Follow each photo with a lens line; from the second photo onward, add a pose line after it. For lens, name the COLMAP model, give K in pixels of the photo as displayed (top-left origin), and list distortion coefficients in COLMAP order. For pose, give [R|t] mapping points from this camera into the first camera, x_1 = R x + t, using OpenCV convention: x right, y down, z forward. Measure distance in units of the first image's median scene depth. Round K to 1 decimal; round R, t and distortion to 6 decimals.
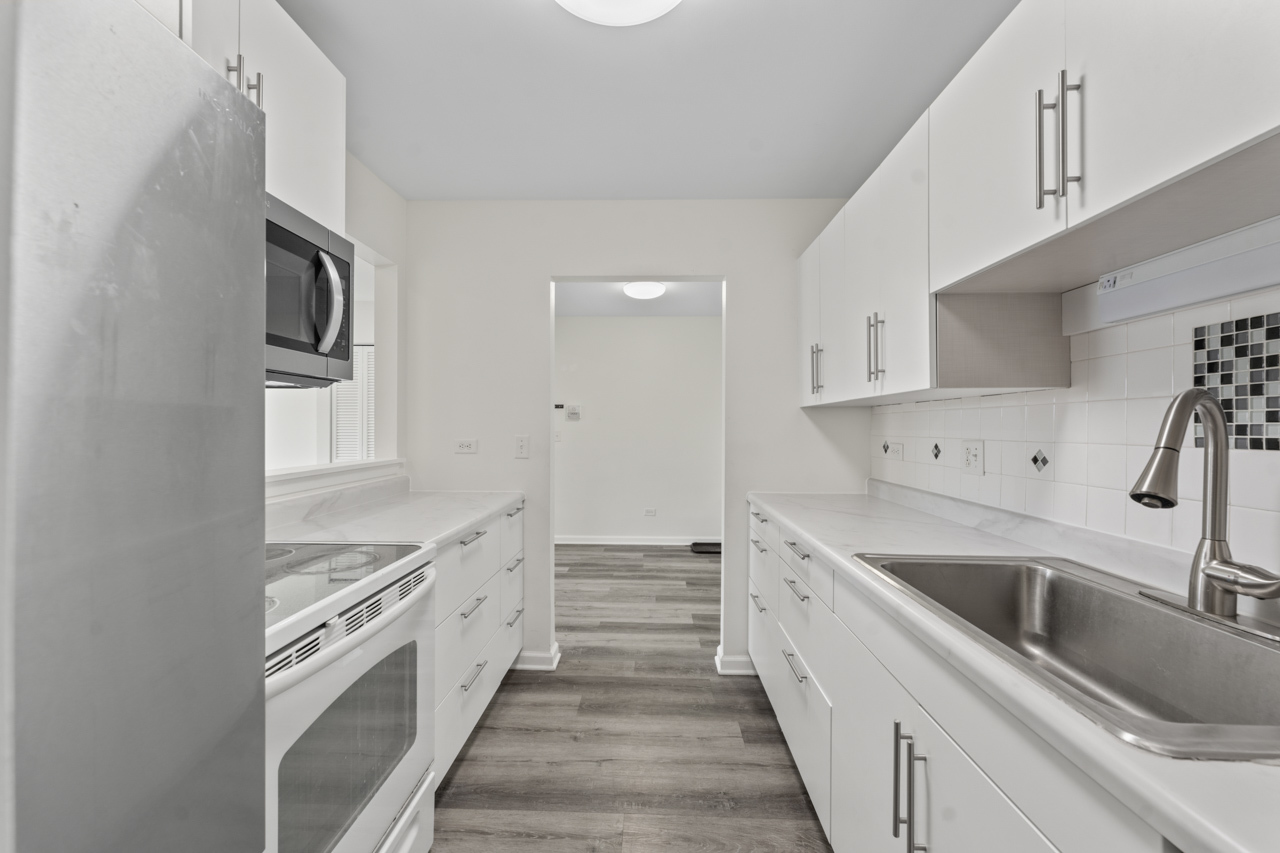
lens RADIAL K [[517.3, 0, 640.3], [0, 517.3, 427.8], [0, 0, 1]] dist [-0.000225, -0.002511]
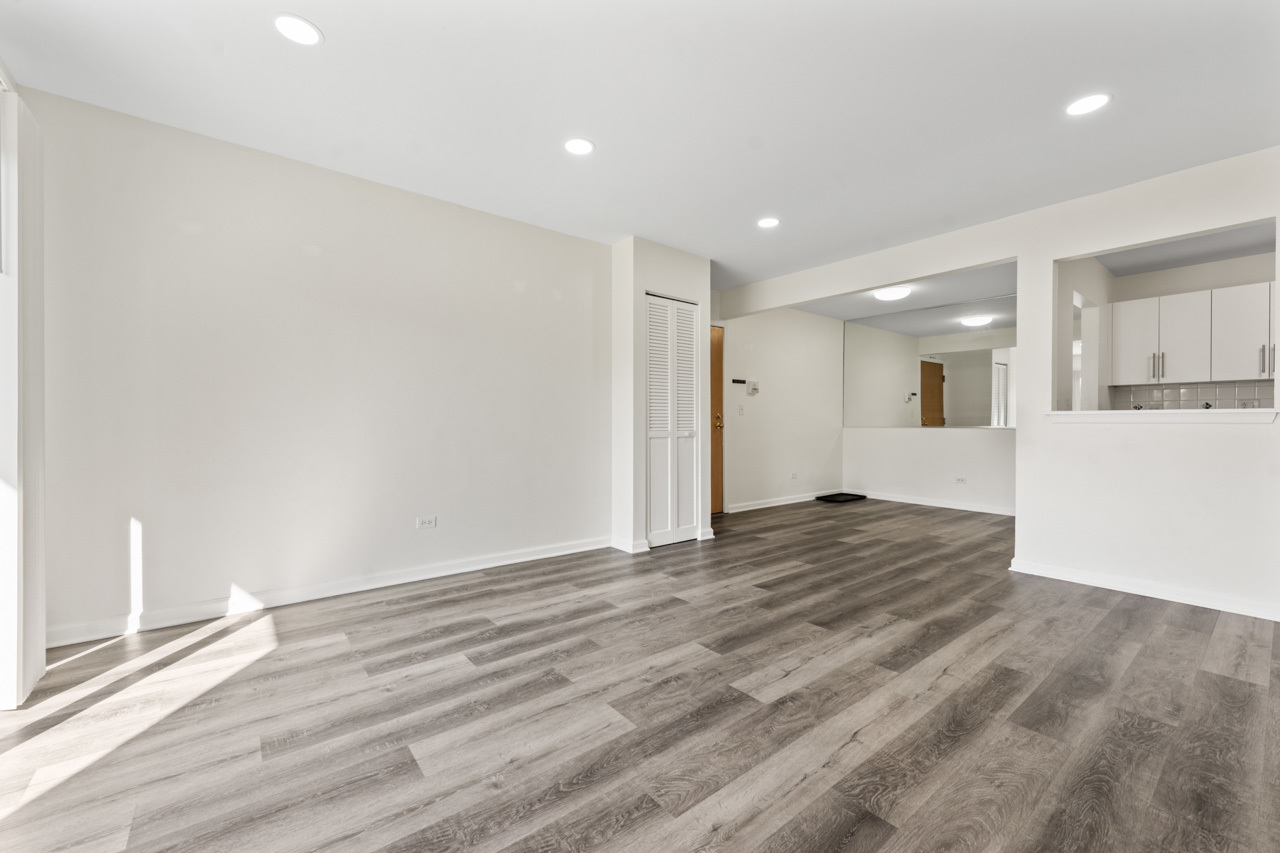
lens RADIAL K [[517.3, 0, 646.0], [0, 517.3, 425.8], [0, 0, 1]] dist [-0.000225, -0.002511]
pose [[0.762312, -0.010463, 0.647125, -3.607438], [0.004184, 0.999928, 0.011238, 0.130671], [-0.647196, -0.005860, 0.762301, 1.166320]]
